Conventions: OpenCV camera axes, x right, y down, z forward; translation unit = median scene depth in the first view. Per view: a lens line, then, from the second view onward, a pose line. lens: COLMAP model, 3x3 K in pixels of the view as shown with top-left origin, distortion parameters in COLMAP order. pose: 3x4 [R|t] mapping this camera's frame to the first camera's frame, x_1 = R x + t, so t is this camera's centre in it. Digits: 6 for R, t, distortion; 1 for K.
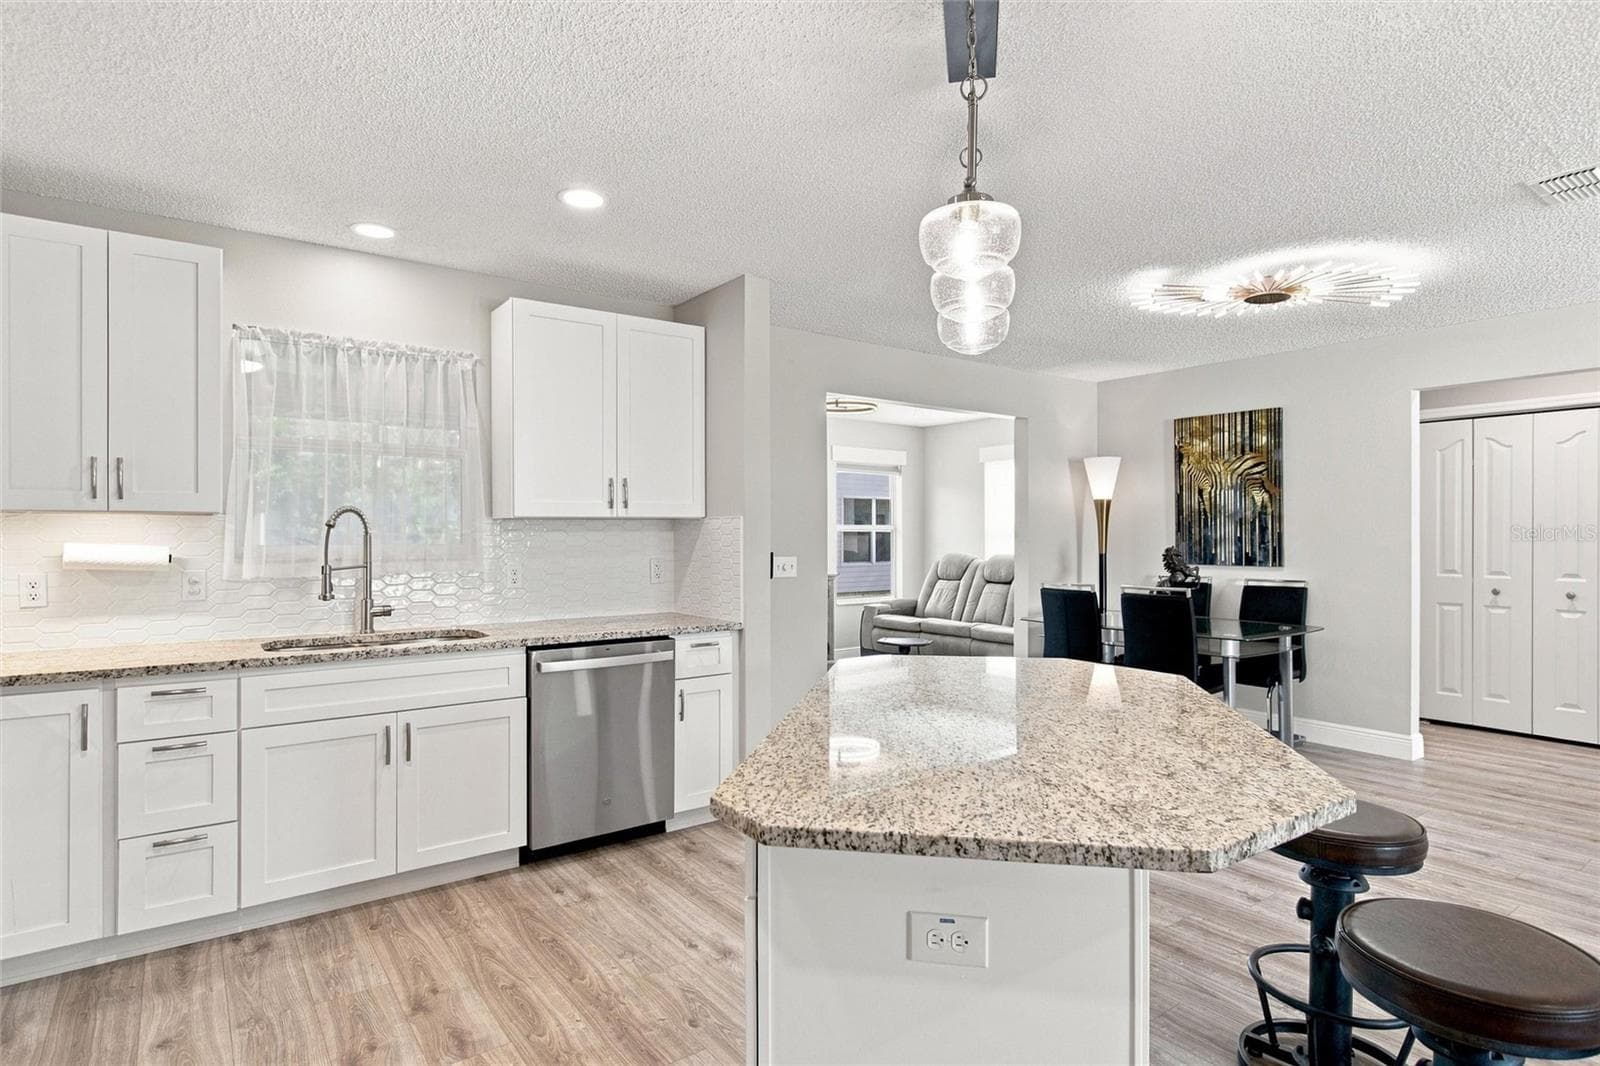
lens RADIAL K [[840.1, 0, 799.3], [0, 840.1, 539.7], [0, 0, 1]] dist [-0.006826, 0.000570]
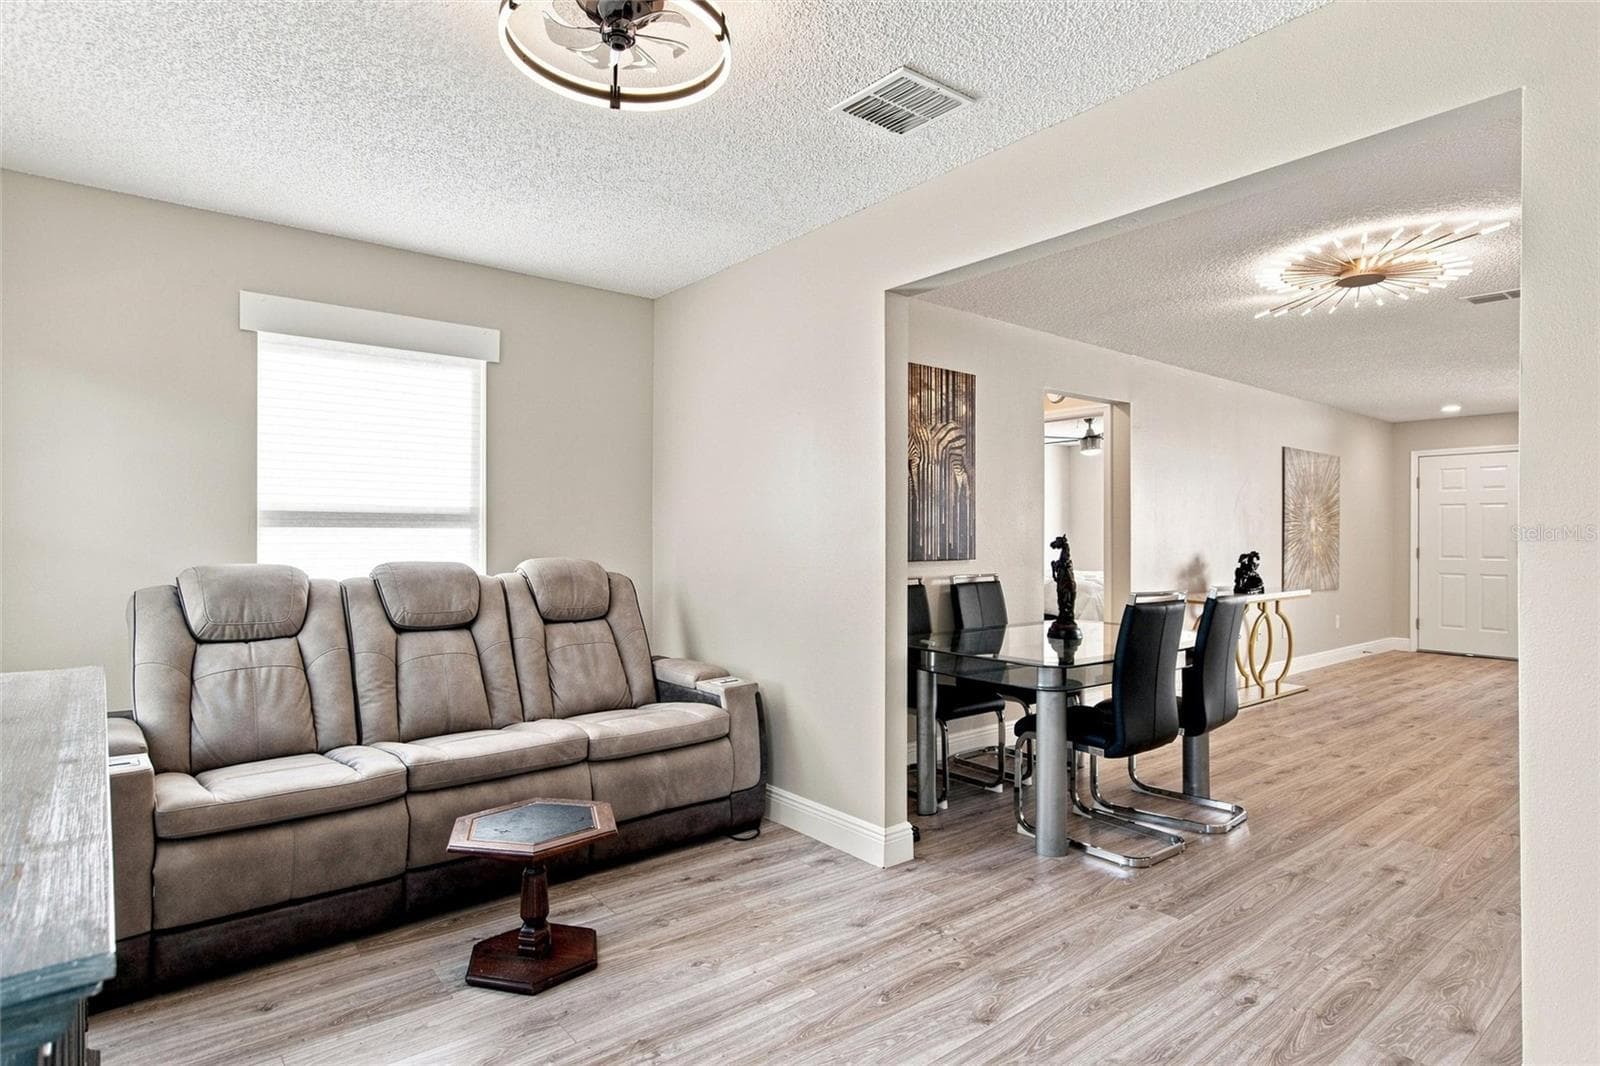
lens RADIAL K [[840.1, 0, 799.3], [0, 840.1, 539.7], [0, 0, 1]] dist [-0.006826, 0.000570]
pose [[-0.040931, -0.003947, 0.999154, -0.279186], [0.006299, 0.999971, 0.004208, 0.007302], [-0.999142, 0.006466, -0.040905, 1.181950]]
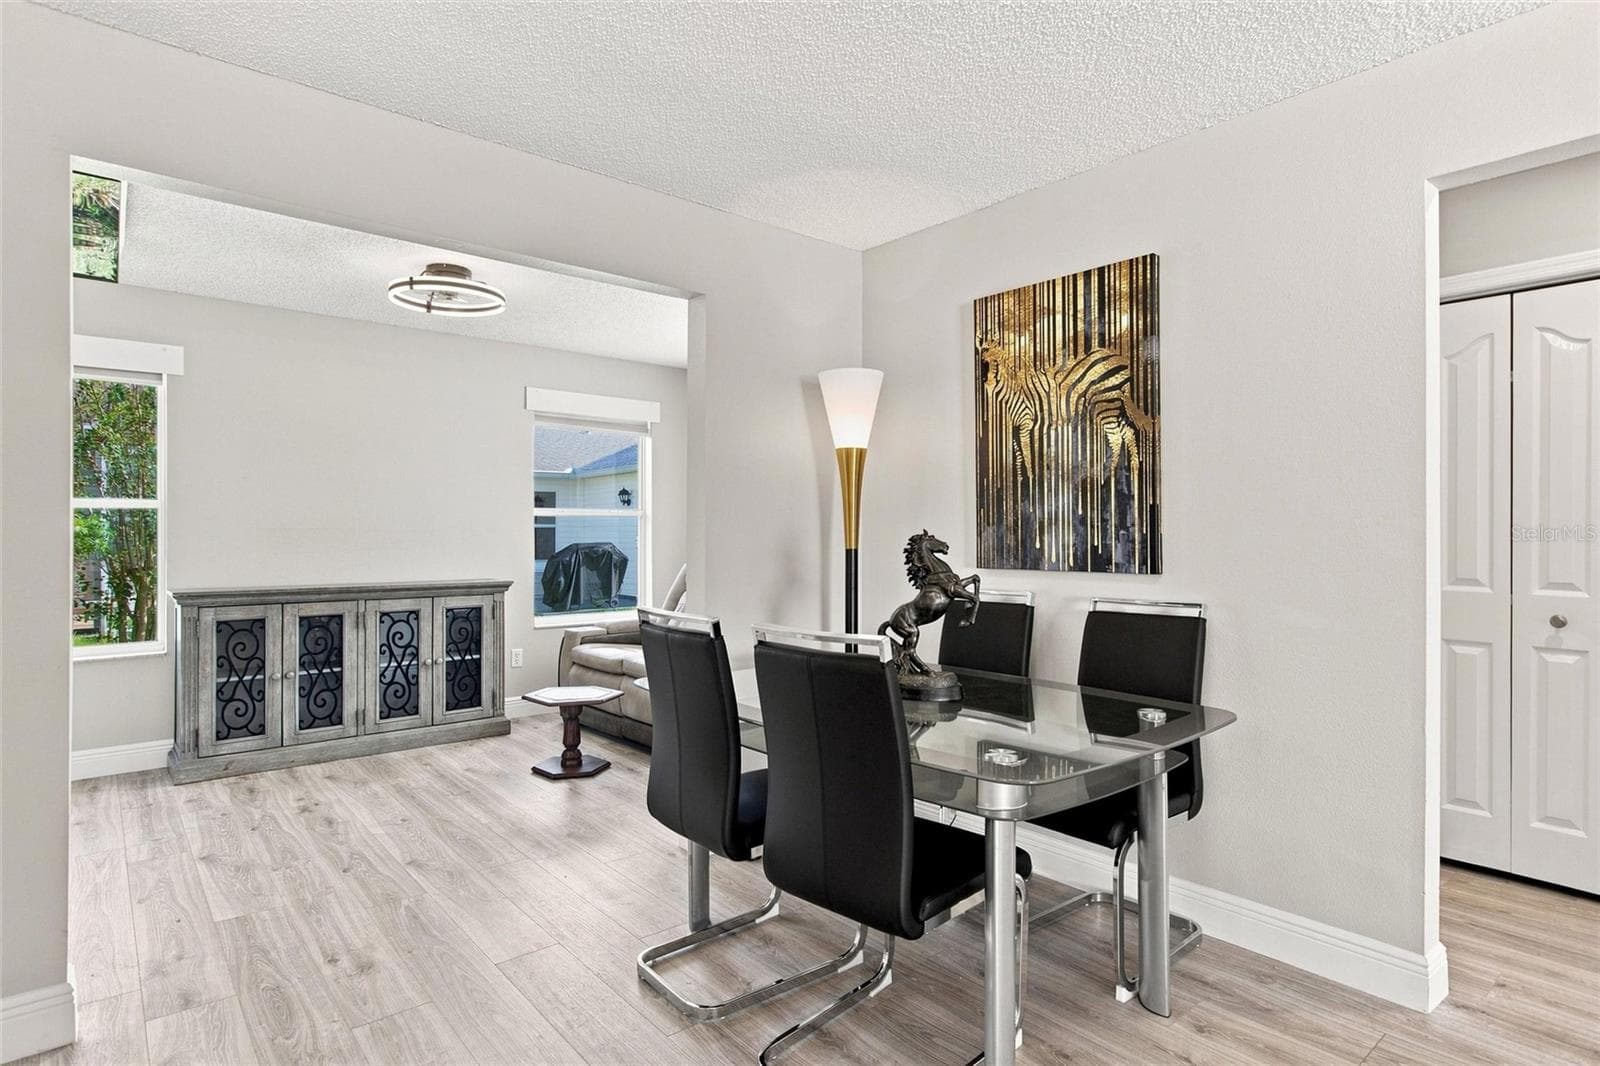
lens RADIAL K [[840.1, 0, 799.3], [0, 840.1, 539.7], [0, 0, 1]] dist [-0.006826, 0.000570]
pose [[0.997670, 0.001061, 0.068222, 0.320390], [-0.001080, 0.999999, 0.000230, 0.011515], [-0.068222, -0.000303, 0.997670, 0.503979]]
